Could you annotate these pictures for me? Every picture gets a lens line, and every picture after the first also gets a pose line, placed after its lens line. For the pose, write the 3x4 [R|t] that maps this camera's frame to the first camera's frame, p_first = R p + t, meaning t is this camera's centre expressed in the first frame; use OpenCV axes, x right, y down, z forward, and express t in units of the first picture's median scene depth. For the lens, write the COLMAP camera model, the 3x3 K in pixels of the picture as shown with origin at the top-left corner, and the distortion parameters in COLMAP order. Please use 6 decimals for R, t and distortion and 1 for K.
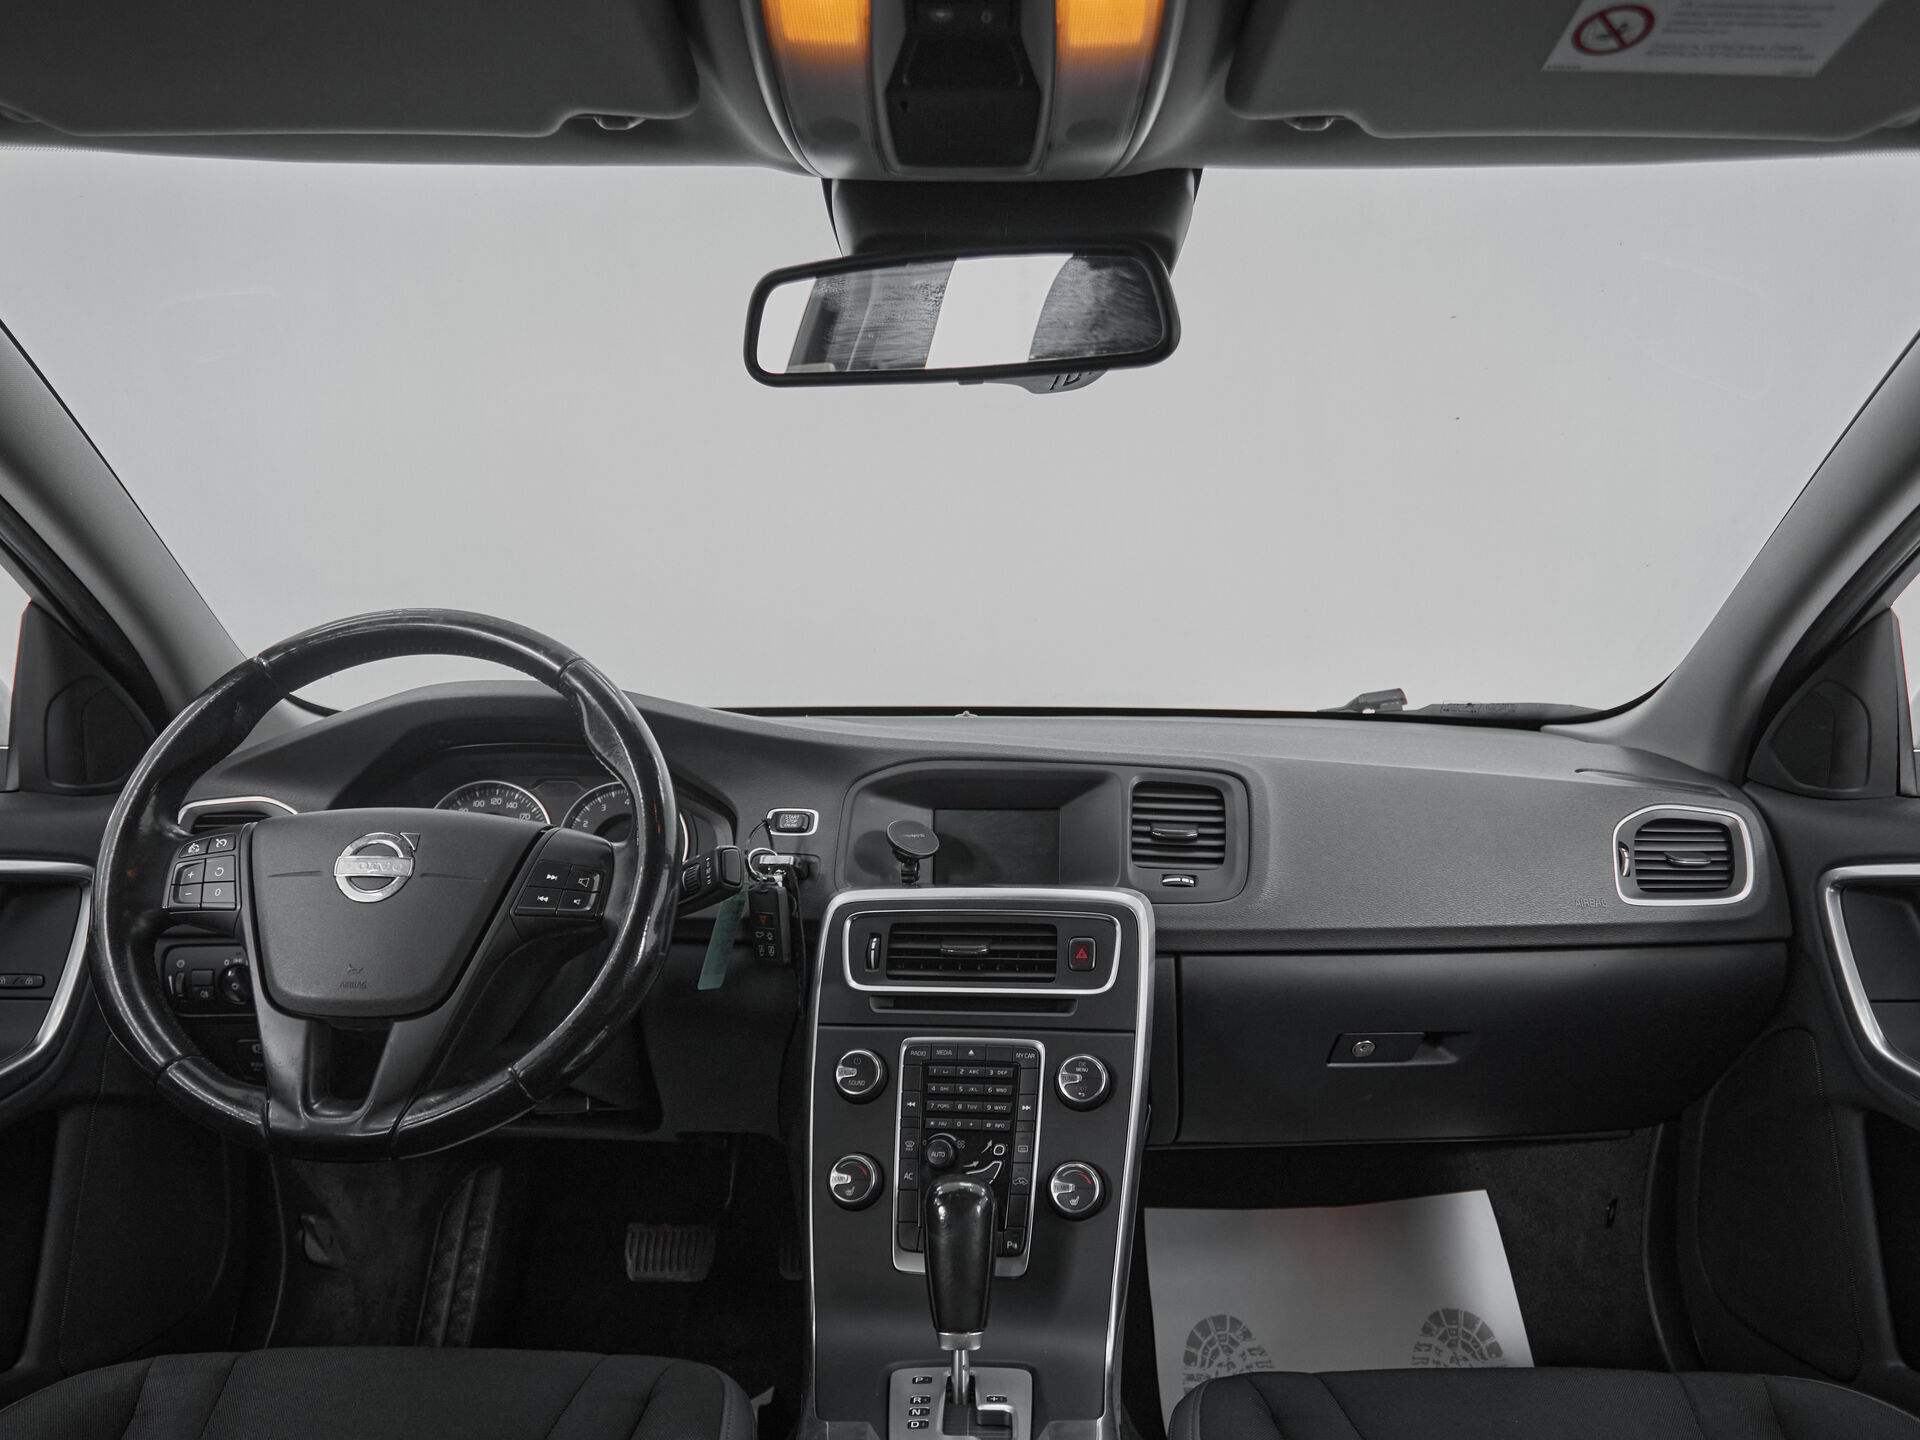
lens RADIAL K [[1327.5, 0, 1034.1], [0, 1327.5, 875.3], [0, 0, 1]] dist [0.000642, -0.001012]
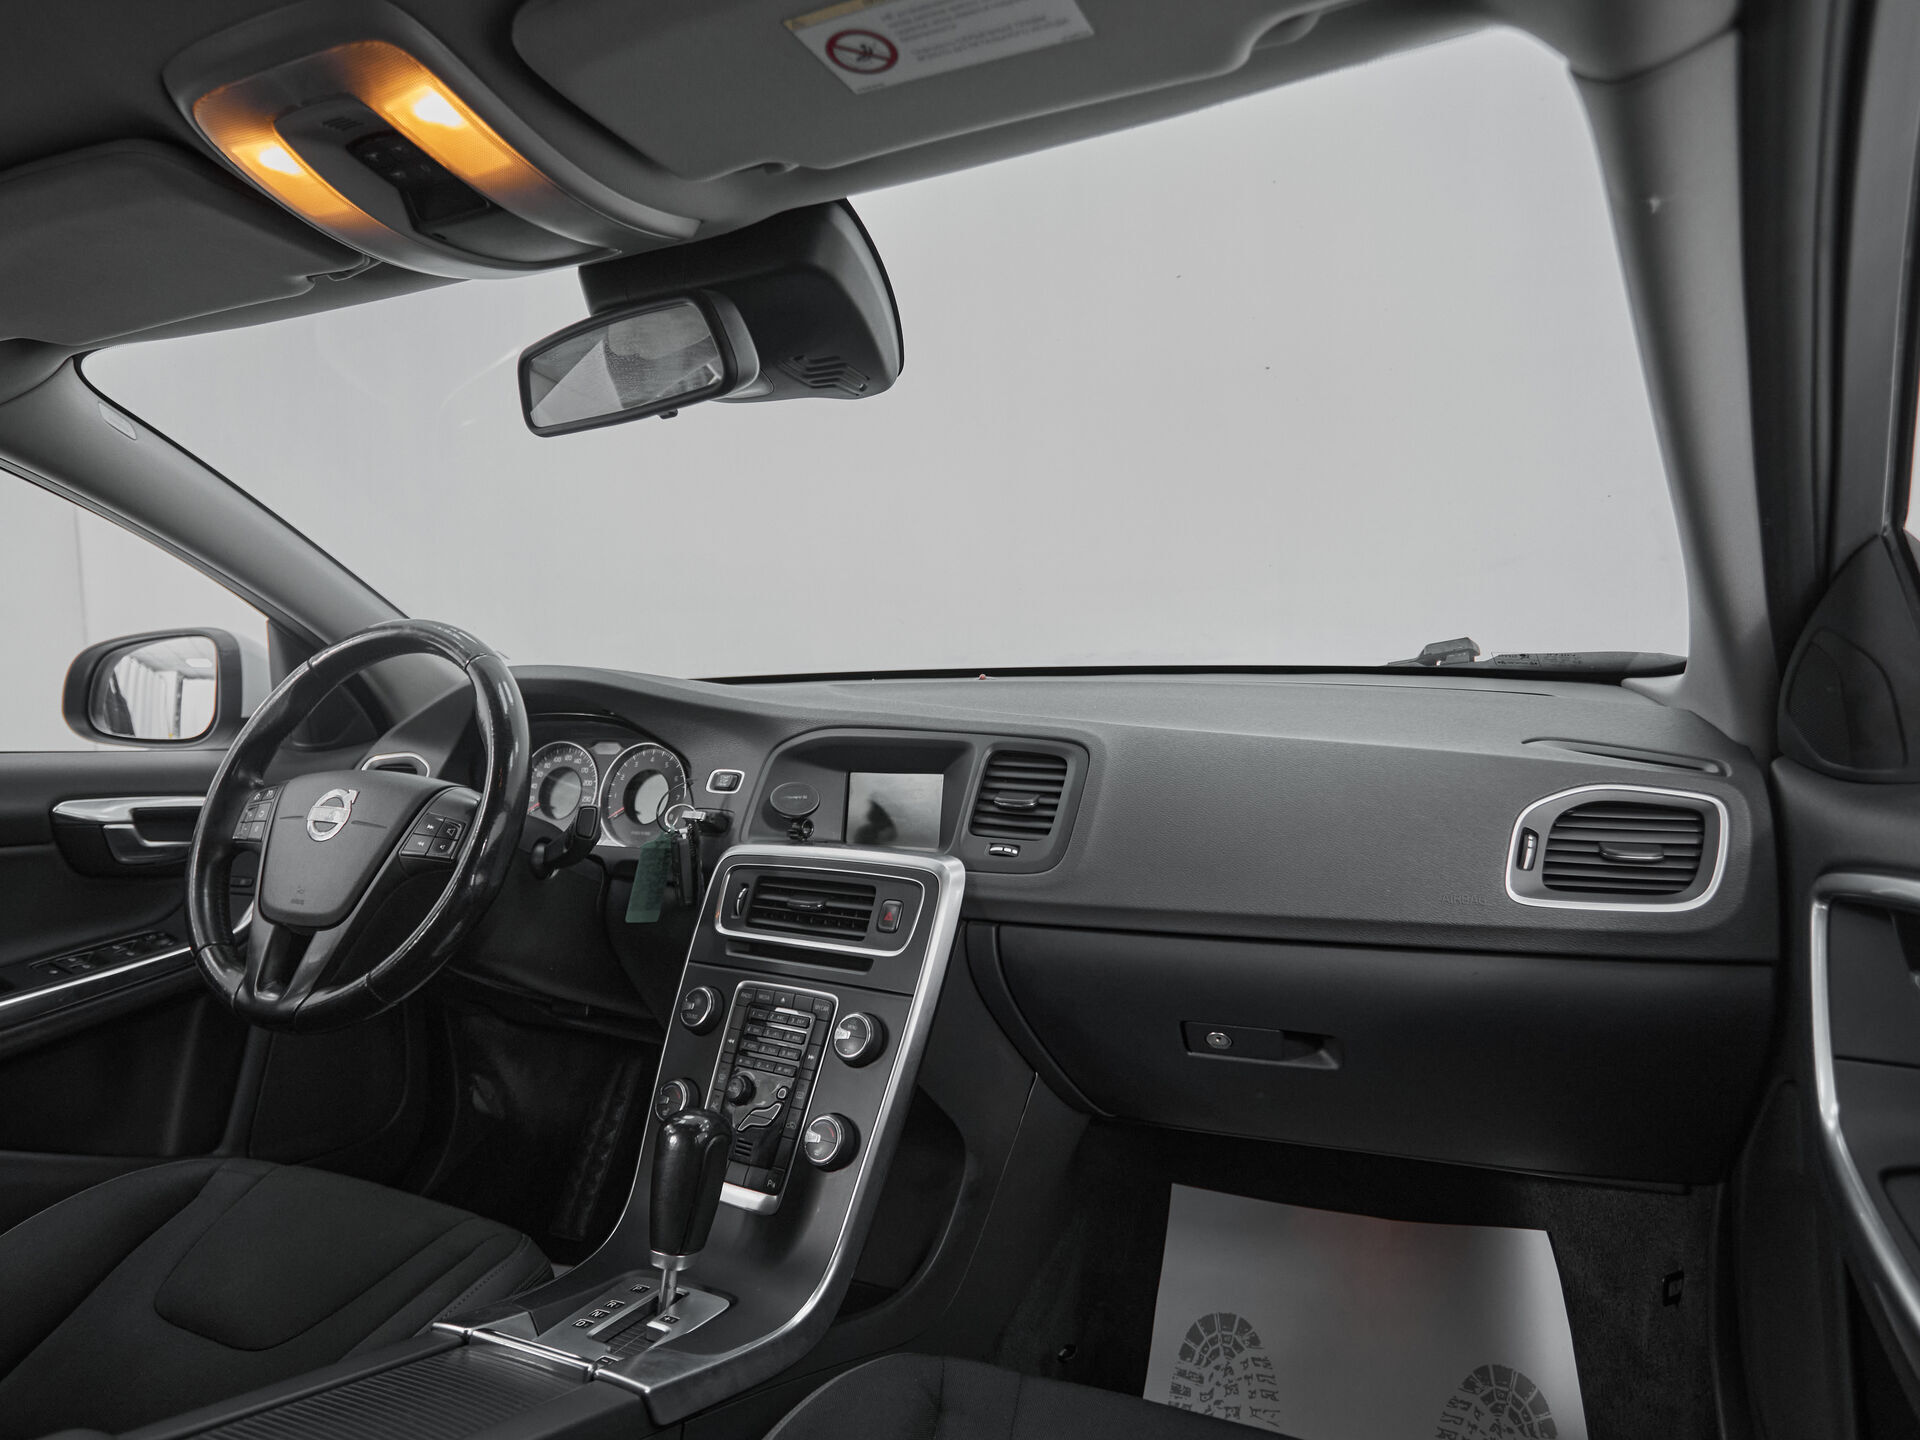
lens RADIAL K [[1327.5, 0, 922.5], [0, 1327.5, 744.0], [0, 0, 1]] dist [0.000642, -0.001012]
pose [[0.873595, 0.009617, -0.486559, 0.553987], [-0.031334, 0.998842, -0.036517, -0.038255], [0.485644, 0.047147, 0.872884, 0.087473]]
